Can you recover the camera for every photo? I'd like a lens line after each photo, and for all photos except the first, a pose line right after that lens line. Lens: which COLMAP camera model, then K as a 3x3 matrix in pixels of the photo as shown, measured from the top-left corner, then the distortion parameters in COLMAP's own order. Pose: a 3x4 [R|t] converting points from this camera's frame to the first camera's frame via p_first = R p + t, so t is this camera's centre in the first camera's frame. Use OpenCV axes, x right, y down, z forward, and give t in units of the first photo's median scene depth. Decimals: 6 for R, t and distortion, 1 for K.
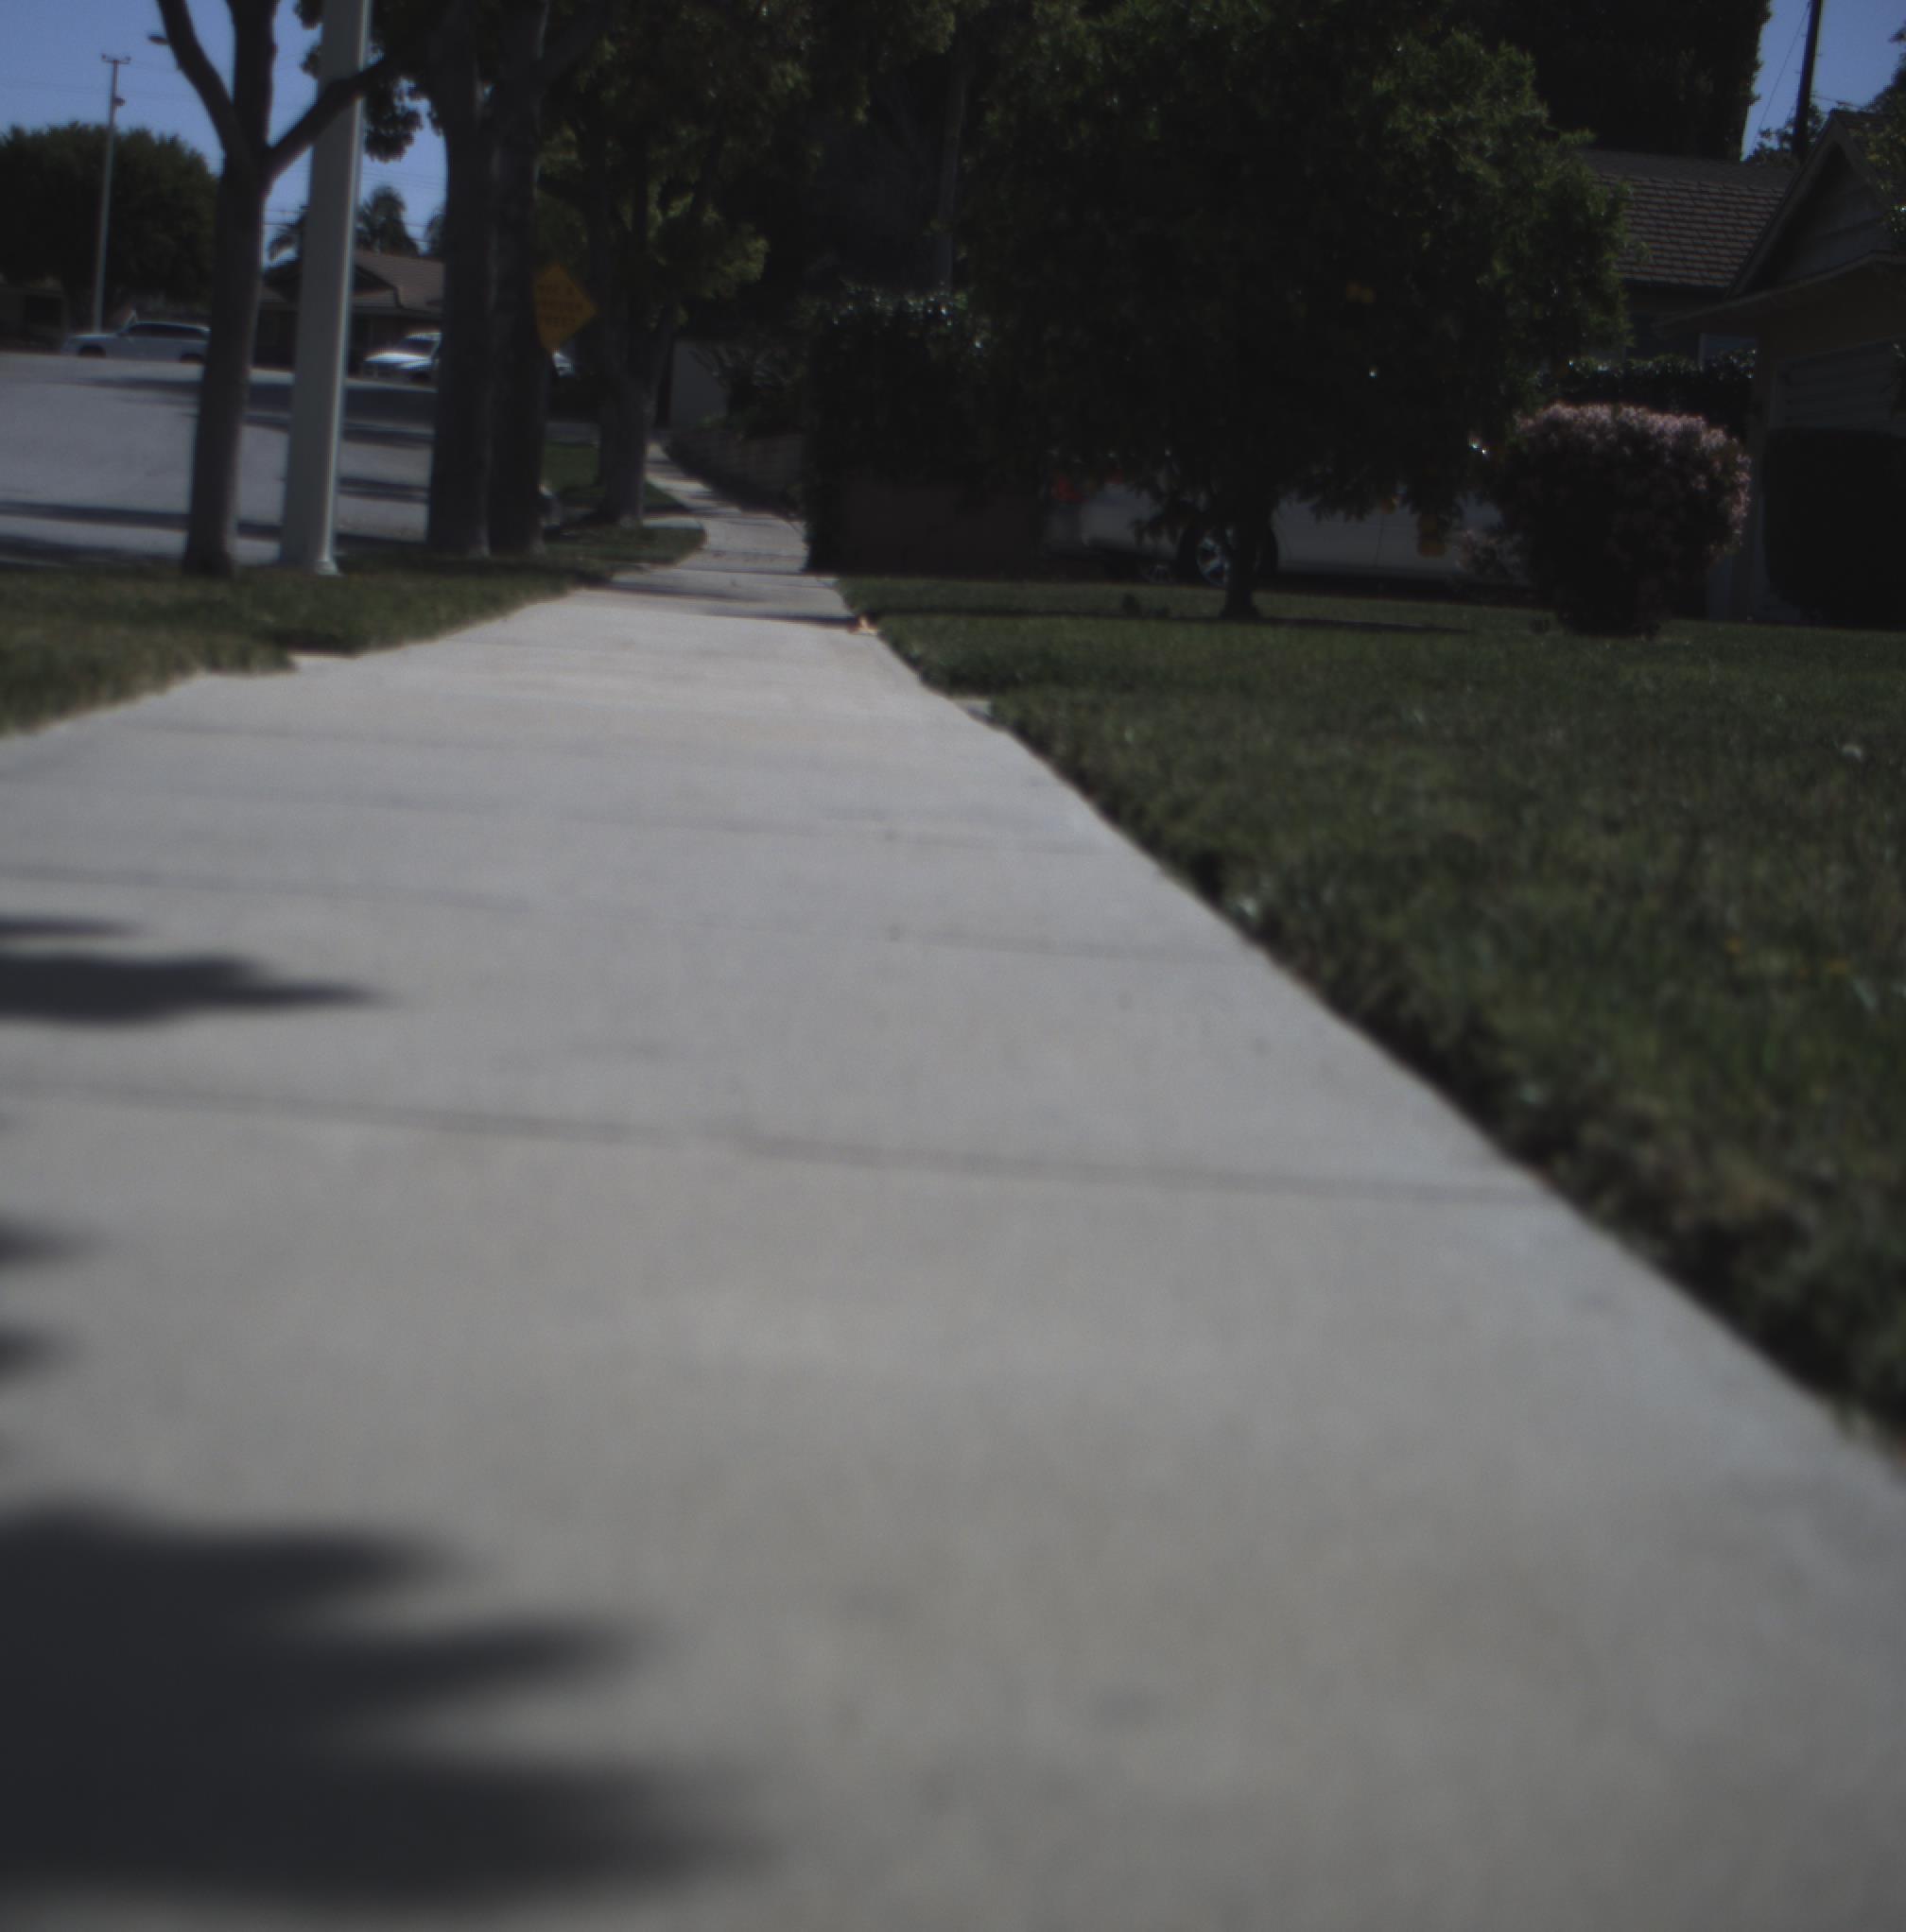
lens RADIAL K [[4336.3, 0, 734.3], [0, 4336.3, 961.9], [0, 0, 1]] dist [-0.178016, 0.897142]
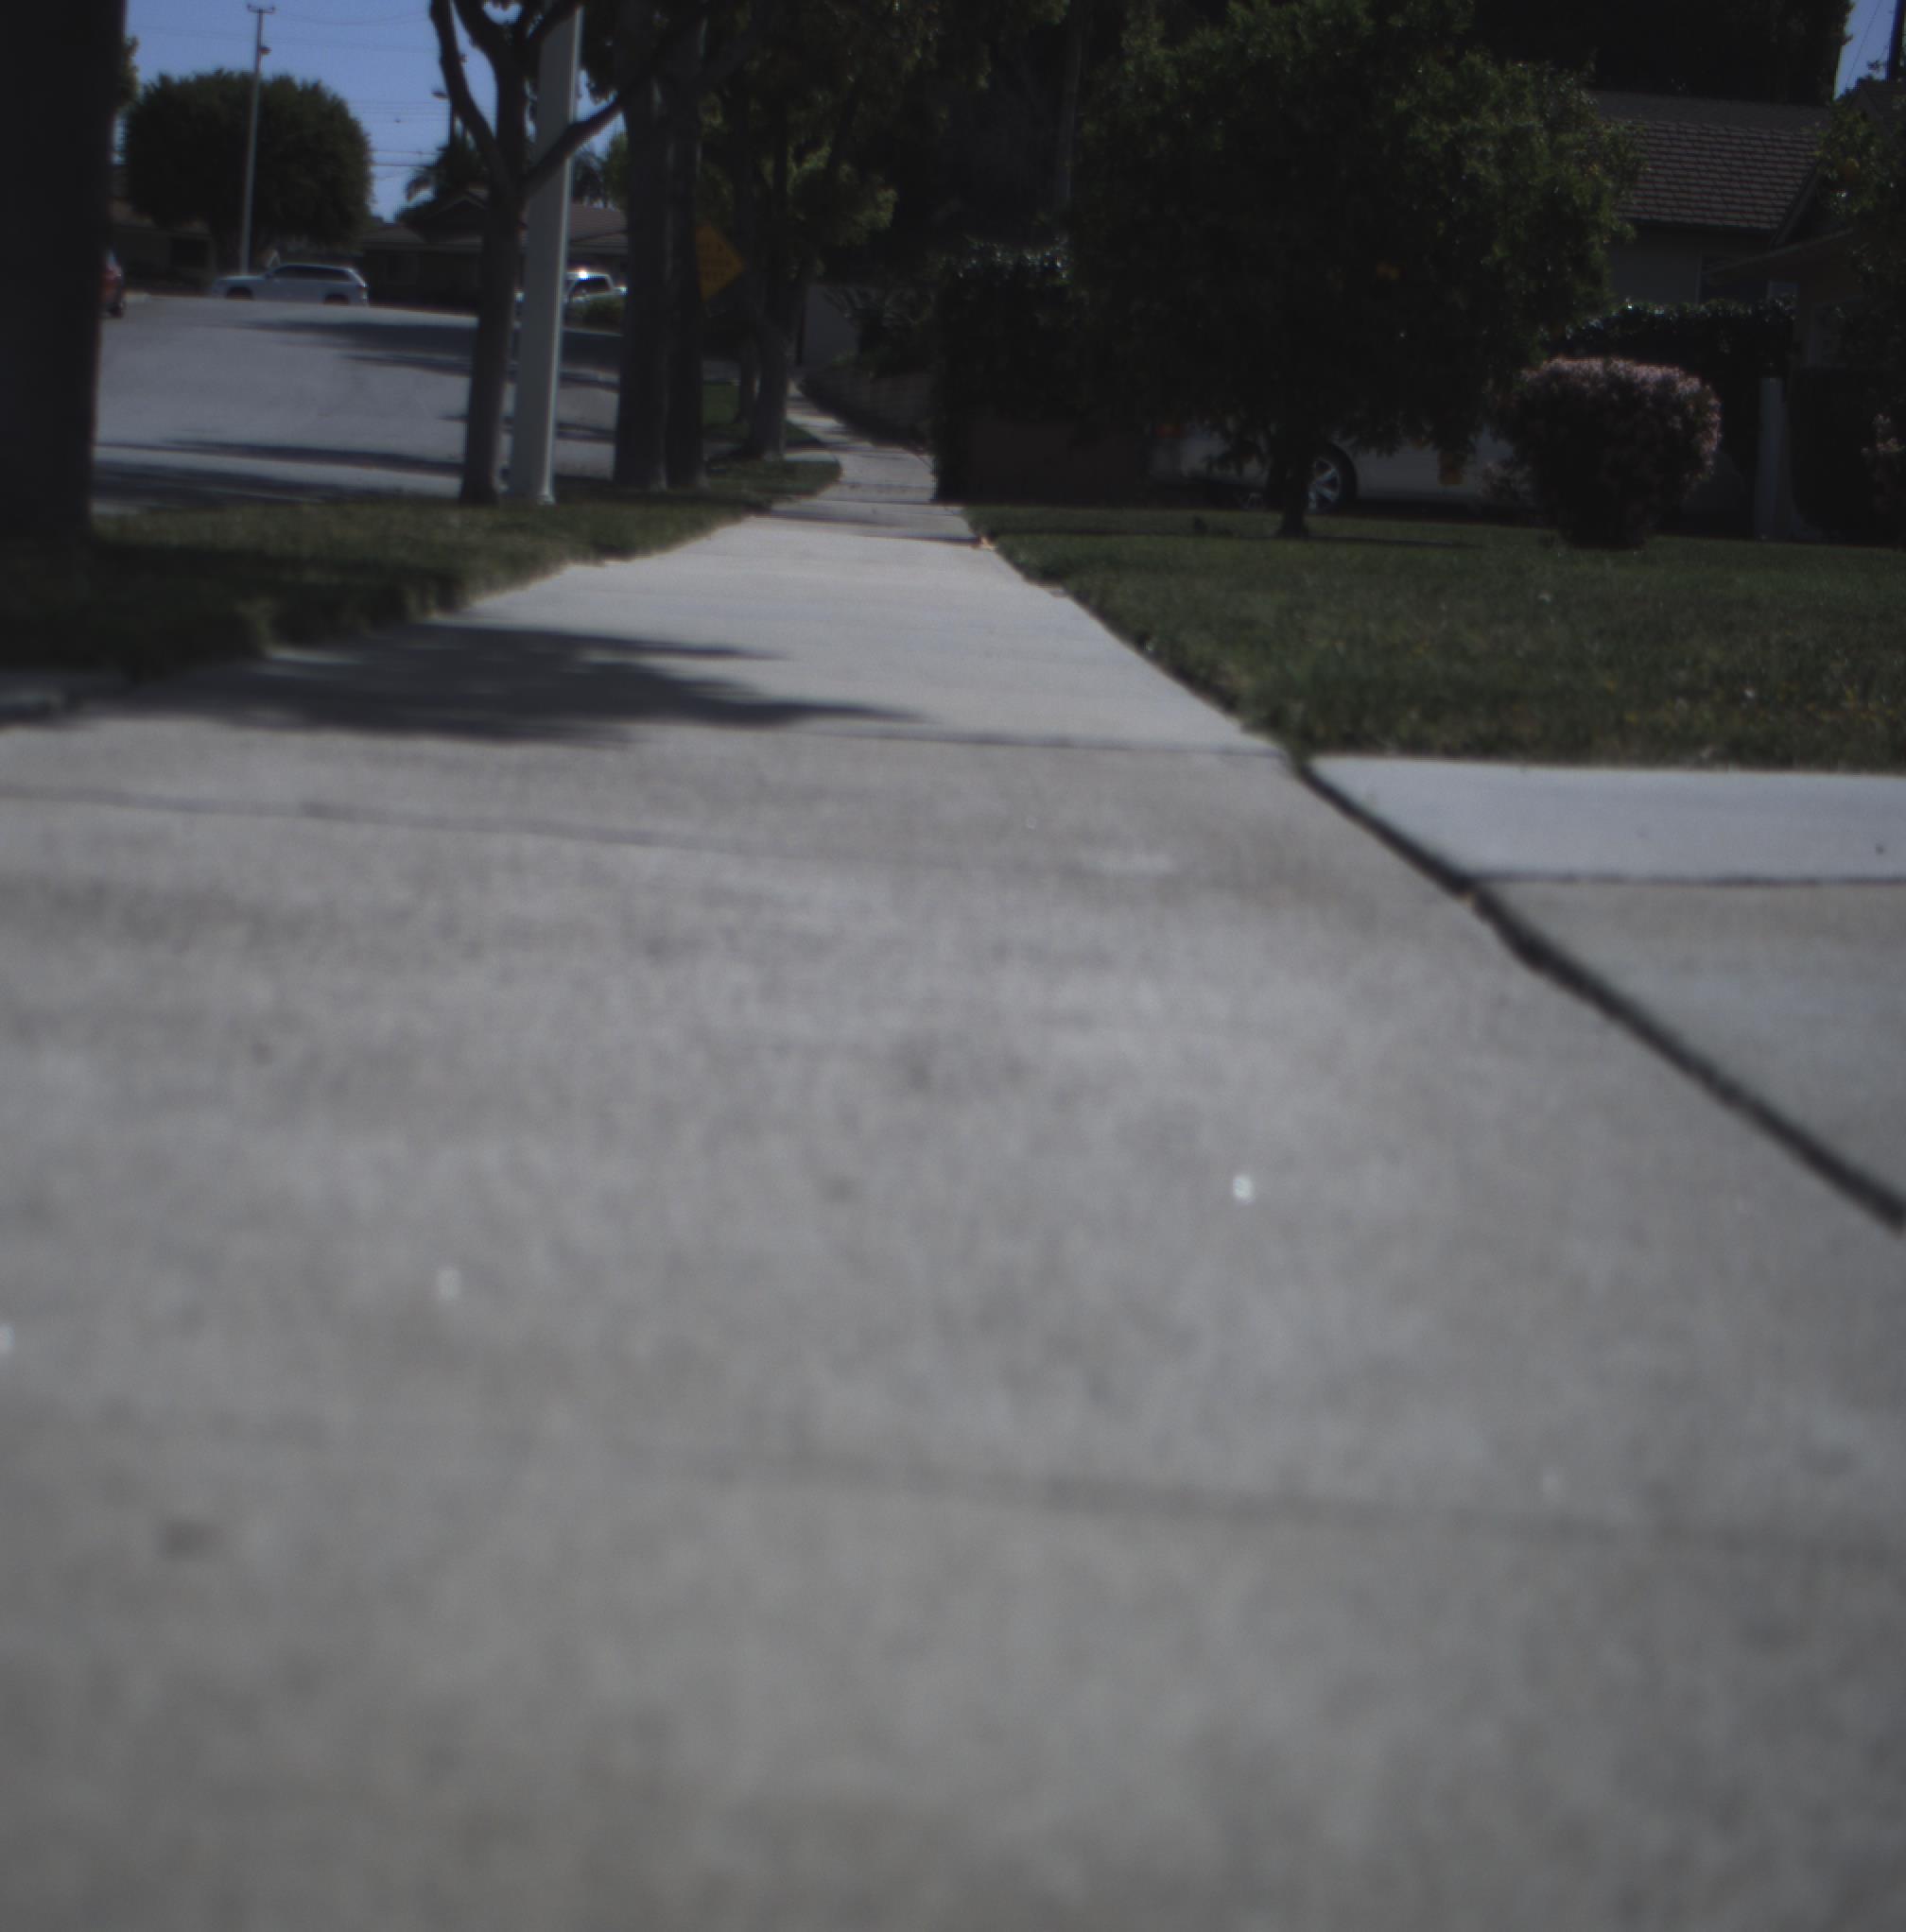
lens RADIAL K [[4336.3, 0, 734.3], [0, 4336.3, 961.9], [0, 0, 1]] dist [-0.178016, 0.897142]
pose [[0.999562, -0.003418, -0.029408, -0.002198], [0.003880, 0.999870, 0.015680, 0.008465], [0.029350, -0.015787, 0.999445, -0.091669]]
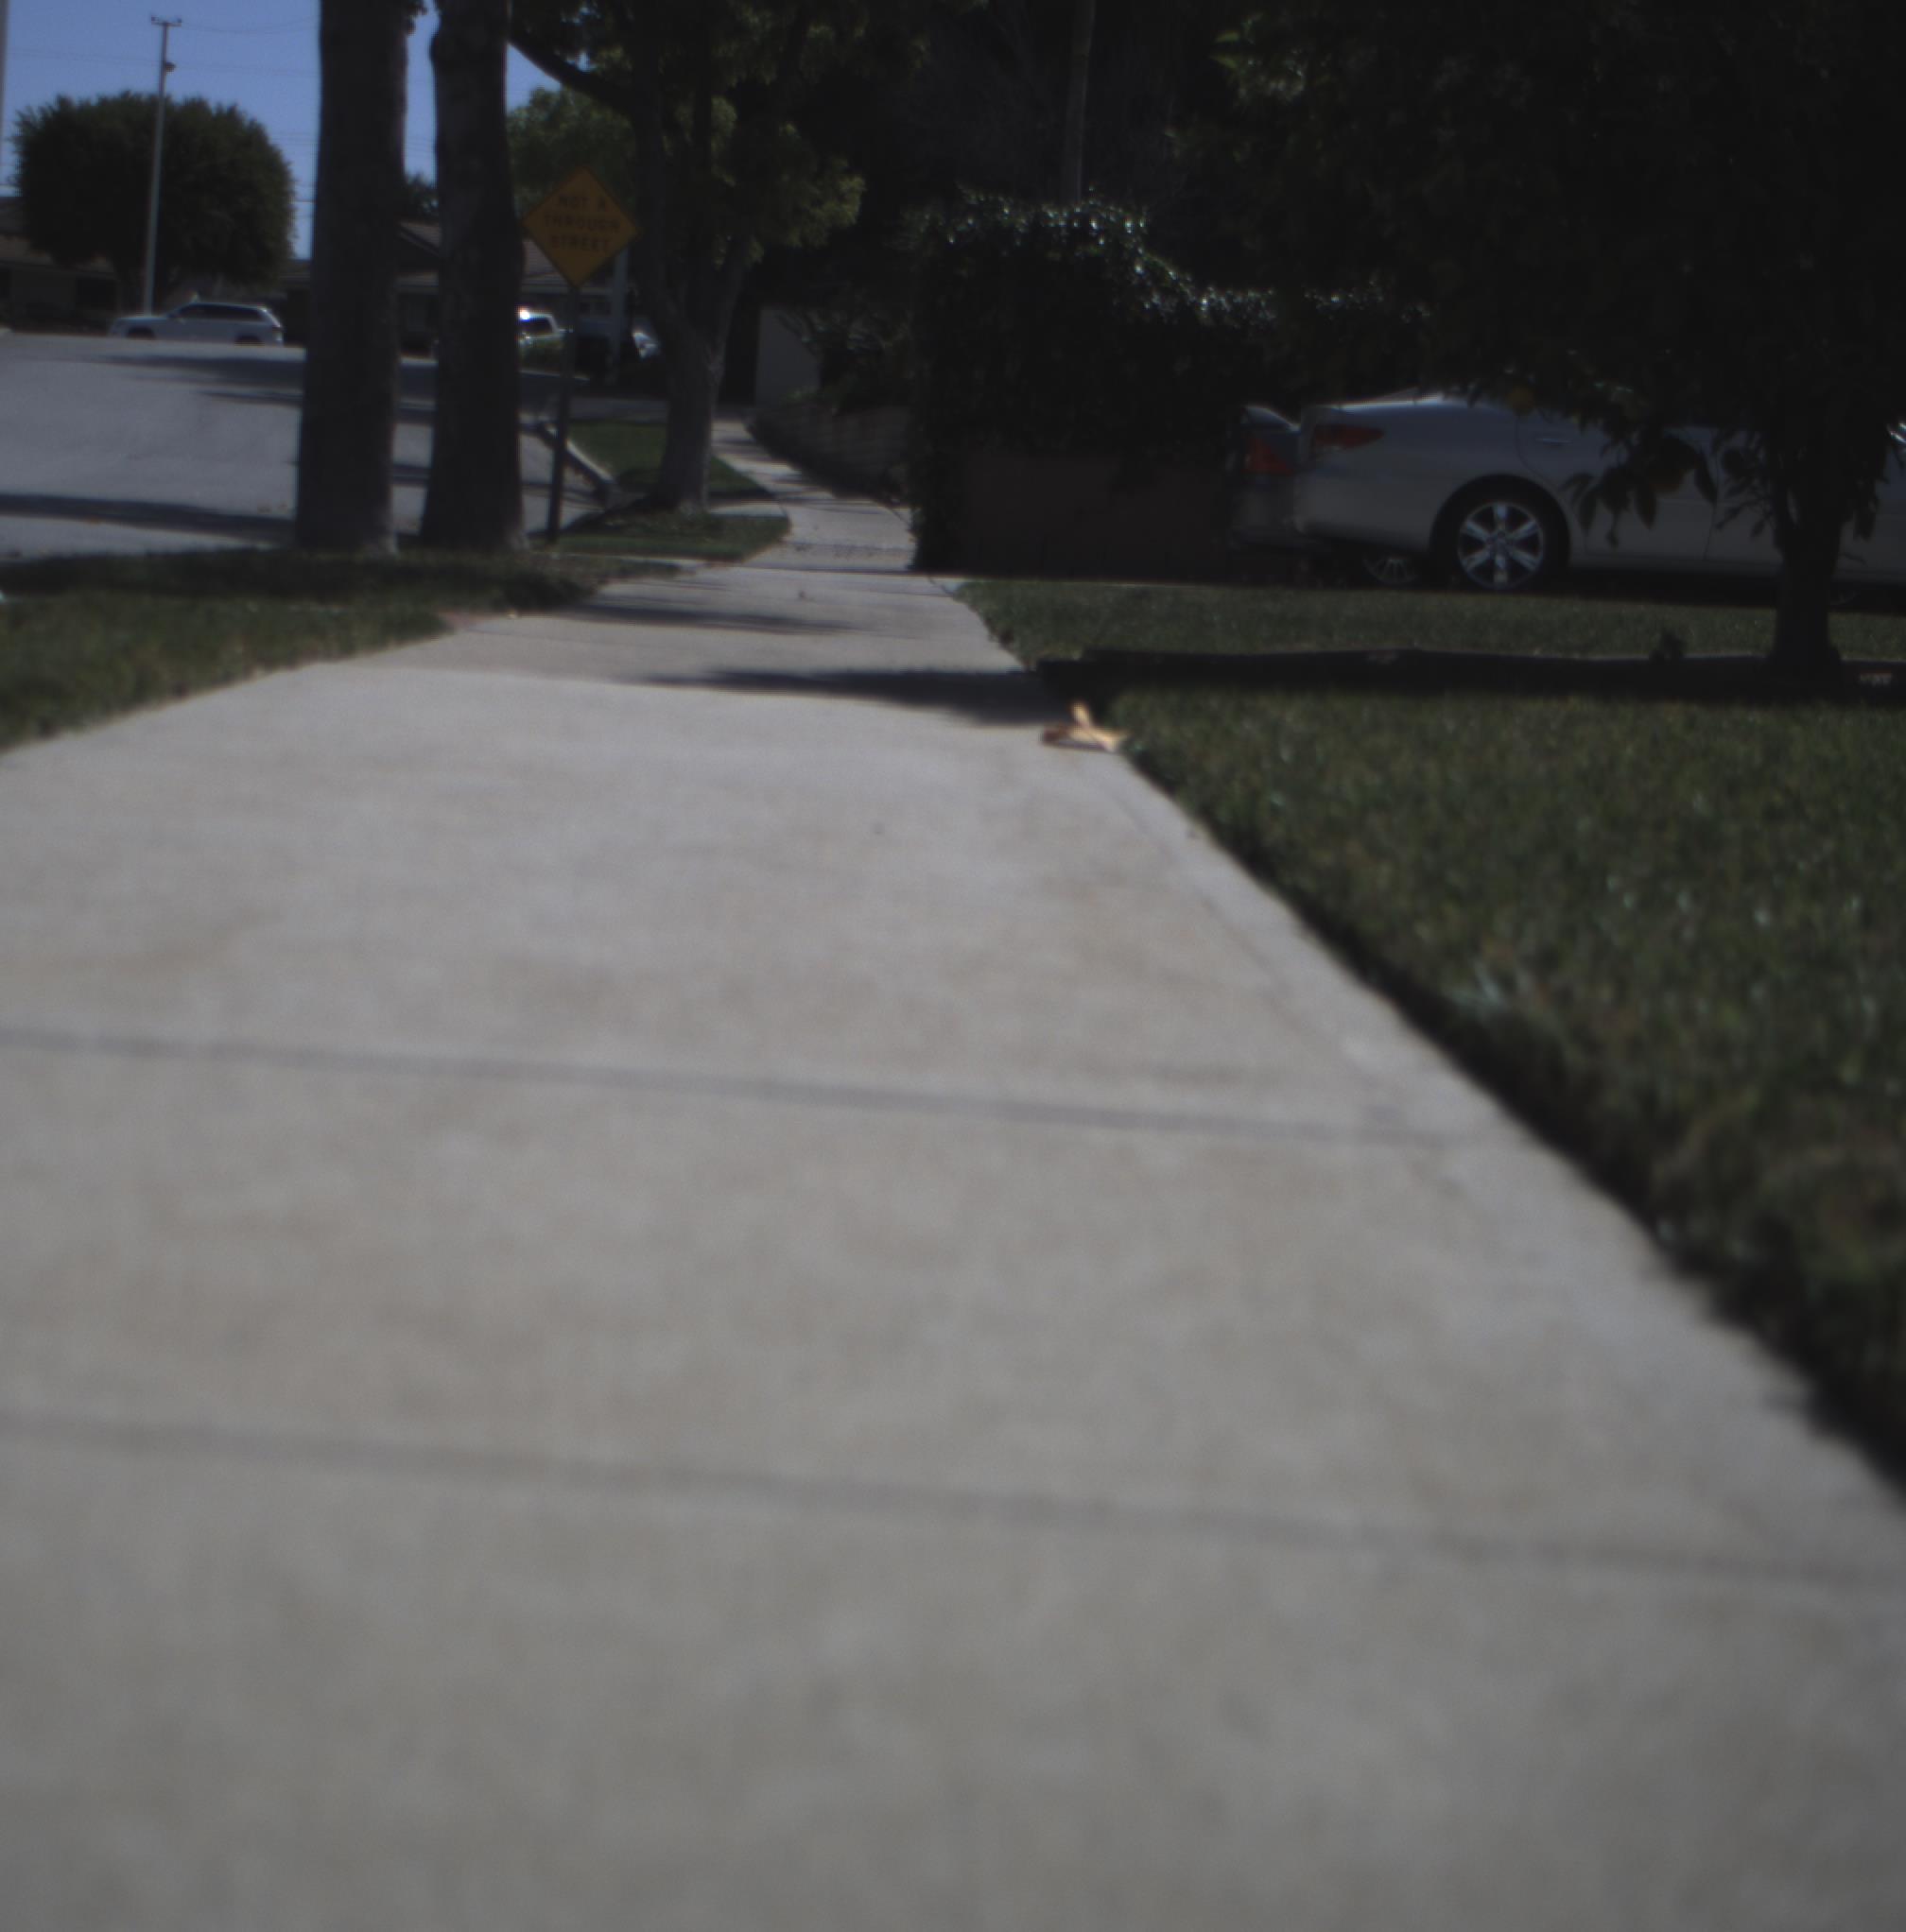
lens RADIAL K [[4336.3, 0, 734.3], [0, 4336.3, 961.9], [0, 0, 1]] dist [-0.178016, 0.897142]
pose [[0.999700, -0.004961, -0.023979, 0.002446], [0.004996, 0.999987, 0.001403, -0.019362], [0.023972, -0.001522, 0.999711, 0.205136]]
